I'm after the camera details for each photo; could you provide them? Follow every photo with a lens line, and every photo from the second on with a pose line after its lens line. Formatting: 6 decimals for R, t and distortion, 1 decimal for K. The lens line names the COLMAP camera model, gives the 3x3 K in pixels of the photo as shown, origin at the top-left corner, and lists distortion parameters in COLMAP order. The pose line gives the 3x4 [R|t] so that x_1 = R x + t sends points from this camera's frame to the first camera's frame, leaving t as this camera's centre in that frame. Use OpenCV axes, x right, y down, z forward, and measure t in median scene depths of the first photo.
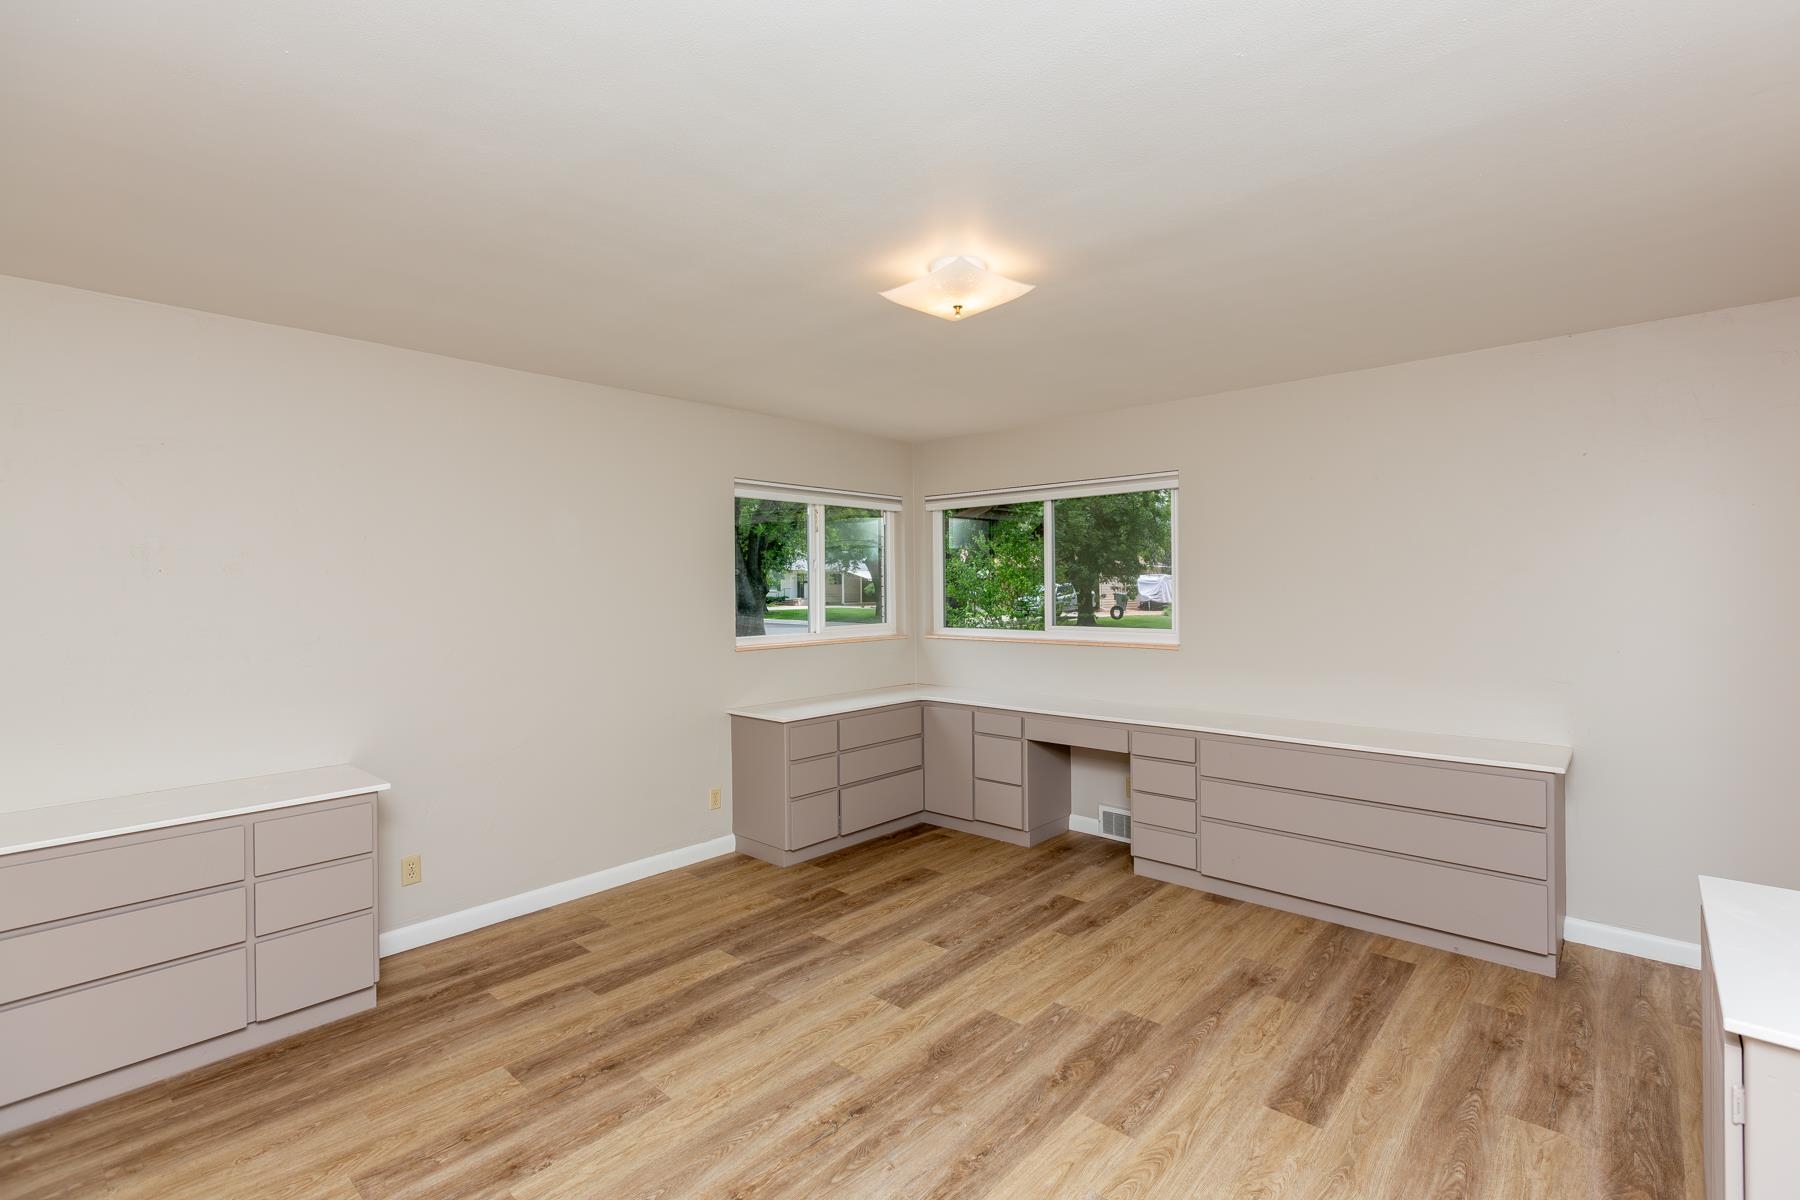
lens RADIAL K [[817.2, 0, 894.5], [0, 817.2, 584.8], [0, 0, 1]] dist [-0.000861, -0.000821]
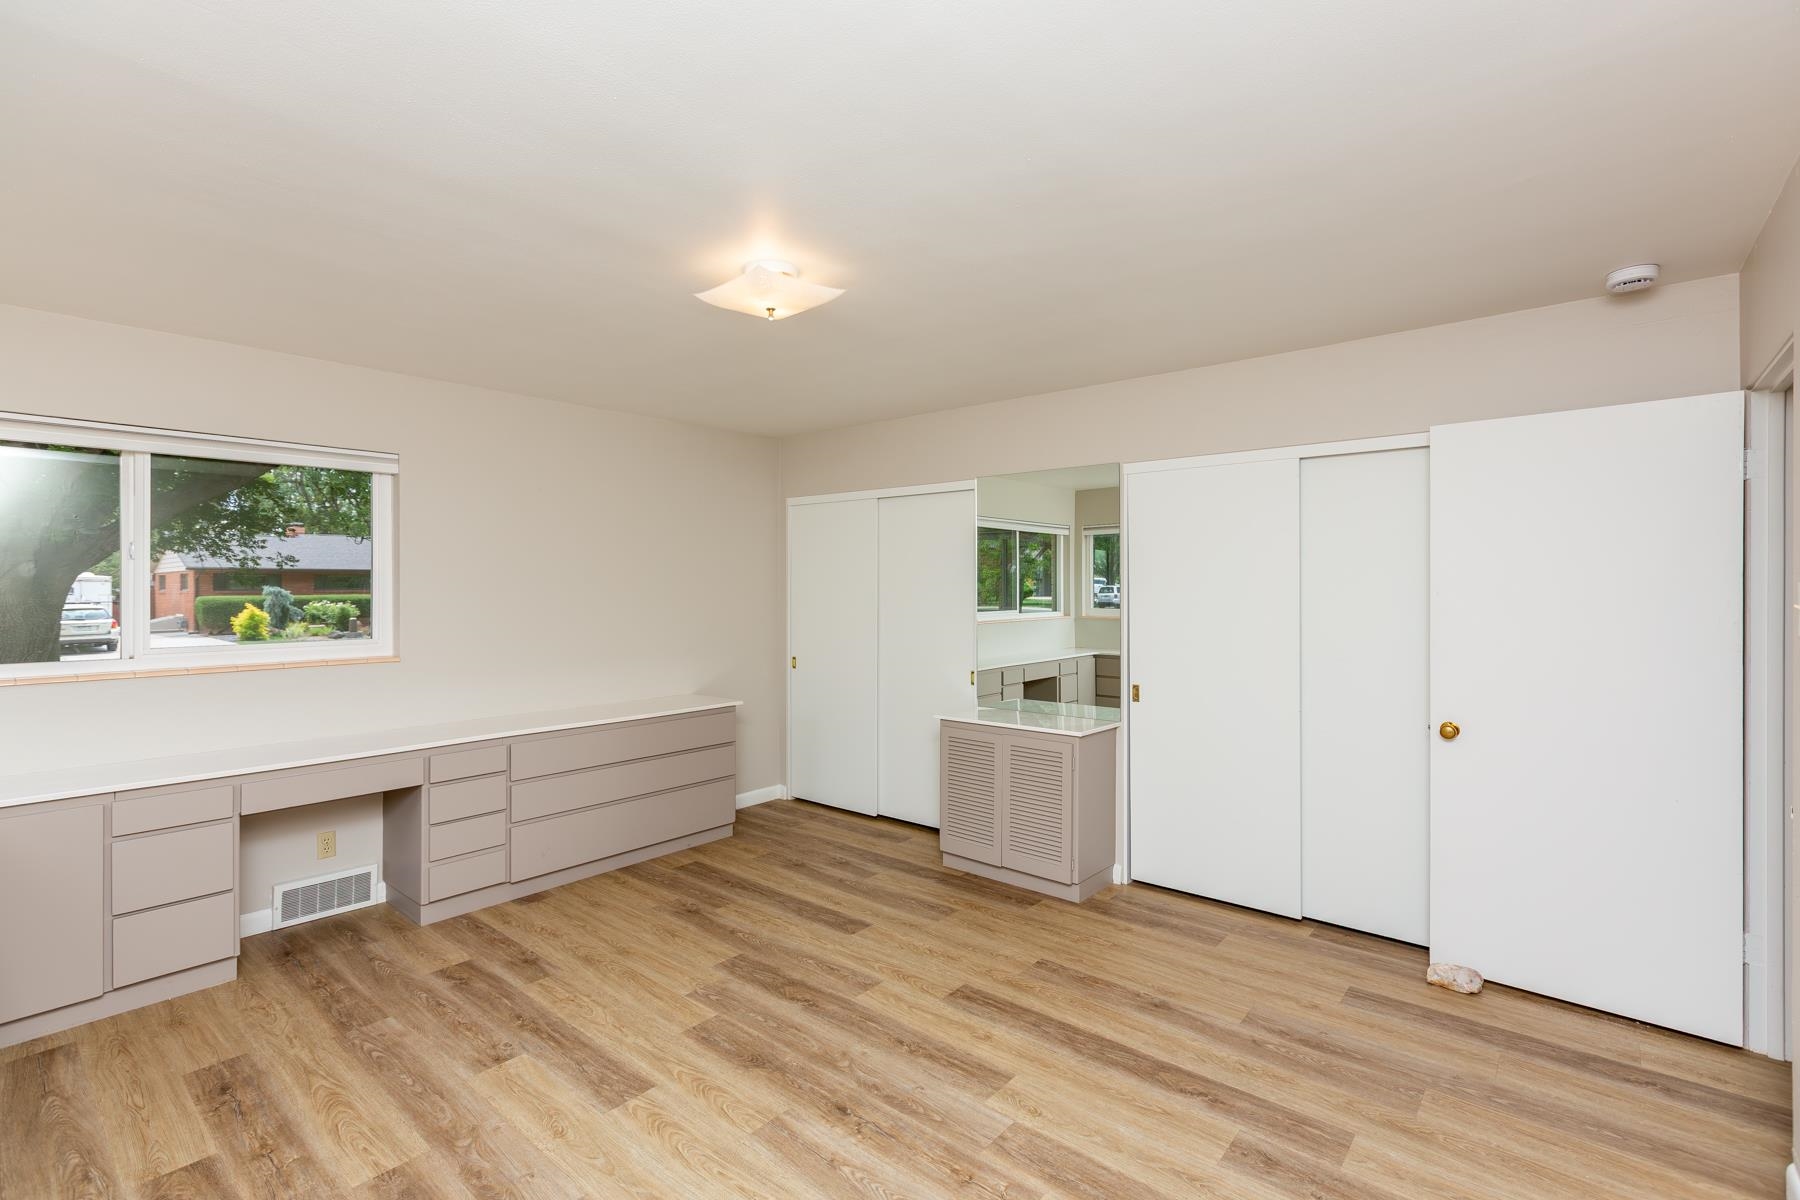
lens RADIAL K [[817.2, 0, 894.5], [0, 817.2, 584.8], [0, 0, 1]] dist [-0.000861, -0.000821]
pose [[-0.029992, 0.009348, 0.999506, -0.766736], [0.002947, 0.999953, -0.009263, 0.008670], [-0.999546, 0.002668, -0.030018, 0.704571]]
